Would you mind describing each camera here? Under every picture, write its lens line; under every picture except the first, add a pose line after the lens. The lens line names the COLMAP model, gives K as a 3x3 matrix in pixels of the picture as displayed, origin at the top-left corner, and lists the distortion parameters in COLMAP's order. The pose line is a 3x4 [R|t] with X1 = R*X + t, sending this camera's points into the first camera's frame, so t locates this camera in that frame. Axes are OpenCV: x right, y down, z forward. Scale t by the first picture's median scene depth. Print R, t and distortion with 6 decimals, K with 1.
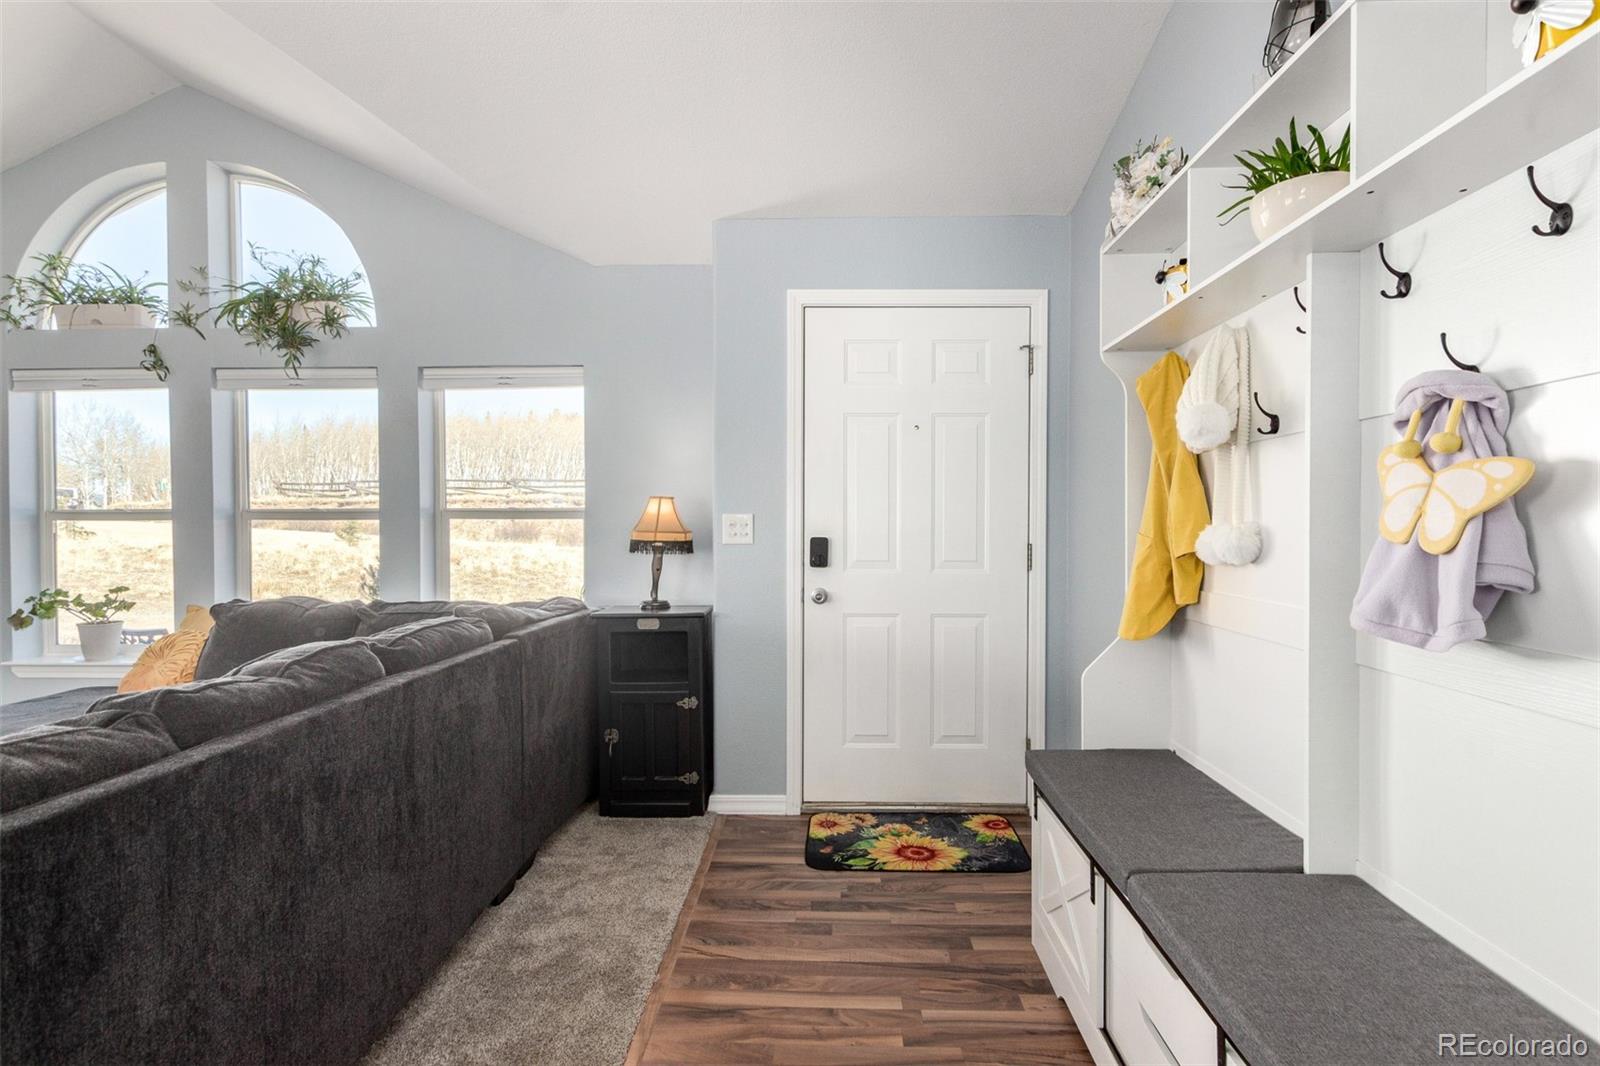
lens RADIAL K [[751.3, 0, 806.4], [0, 751.3, 528.4], [0, 0, 1]] dist [0.007447, -0.001072]
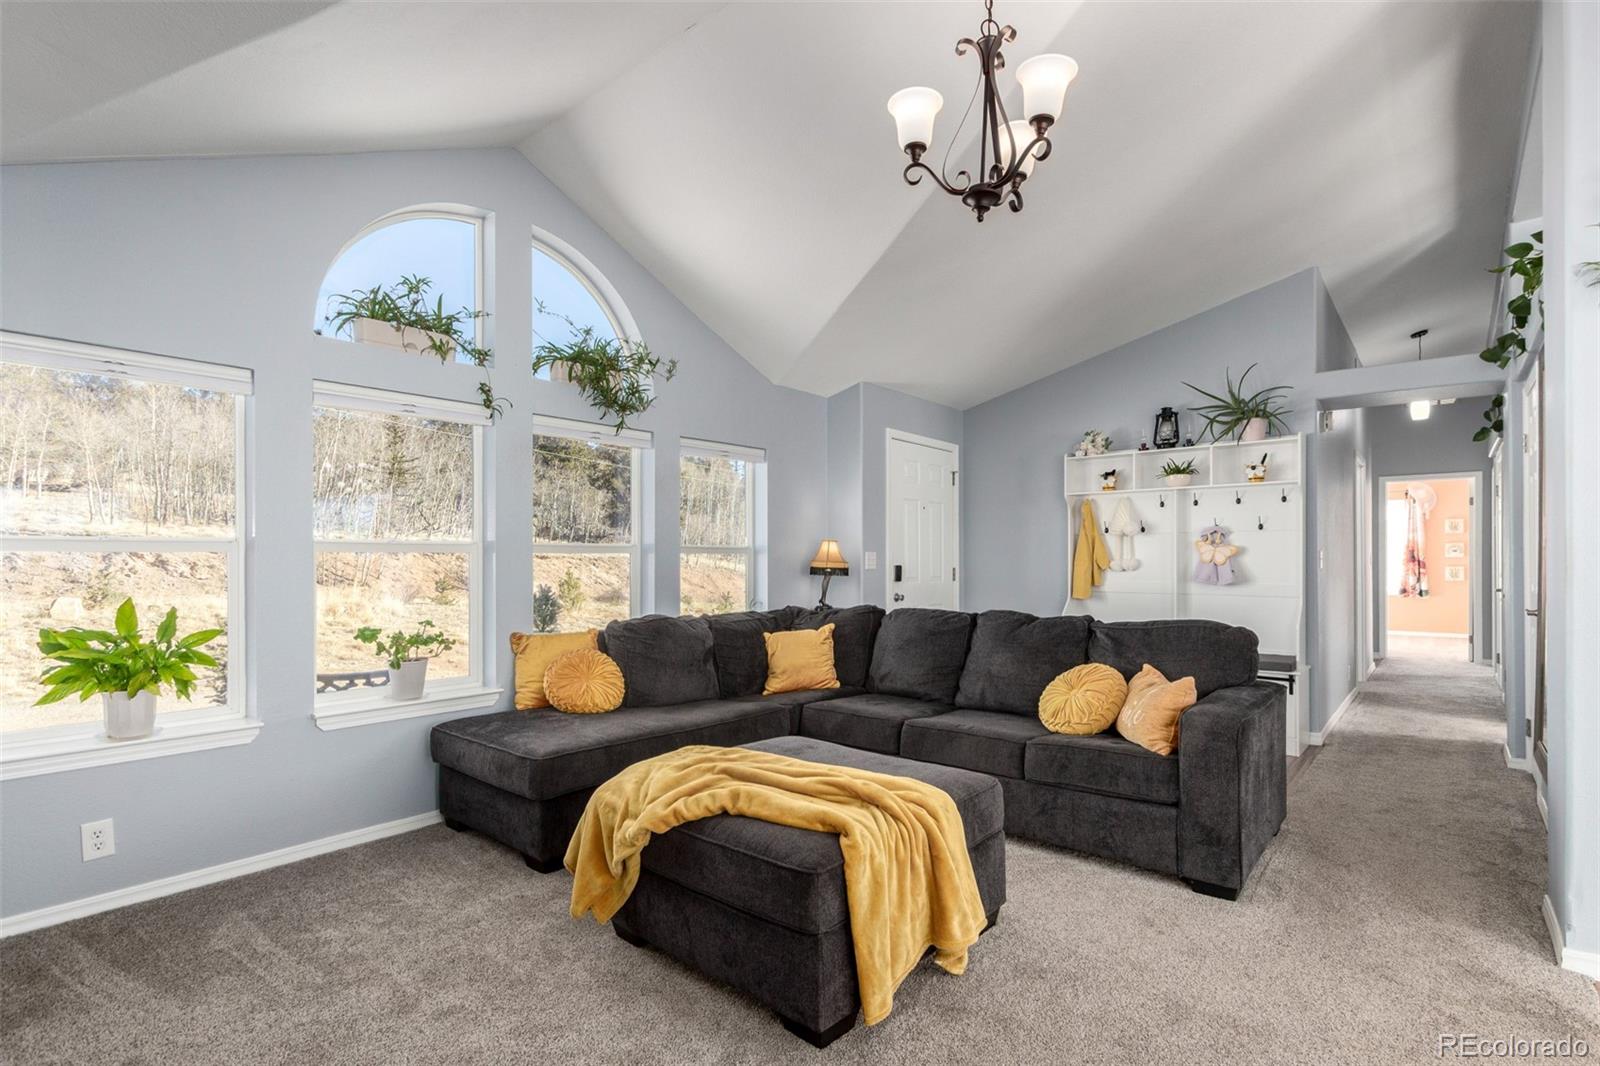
lens RADIAL K [[751.3, 0, 810.4], [0, 751.3, 554.2], [0, 0, 1]] dist [0.007447, -0.001072]
pose [[0.629742, 0.004976, 0.776788, -1.501175], [0.000043, 0.999979, -0.006441, -0.002605], [-0.776804, 0.004090, 0.629729, 0.008001]]
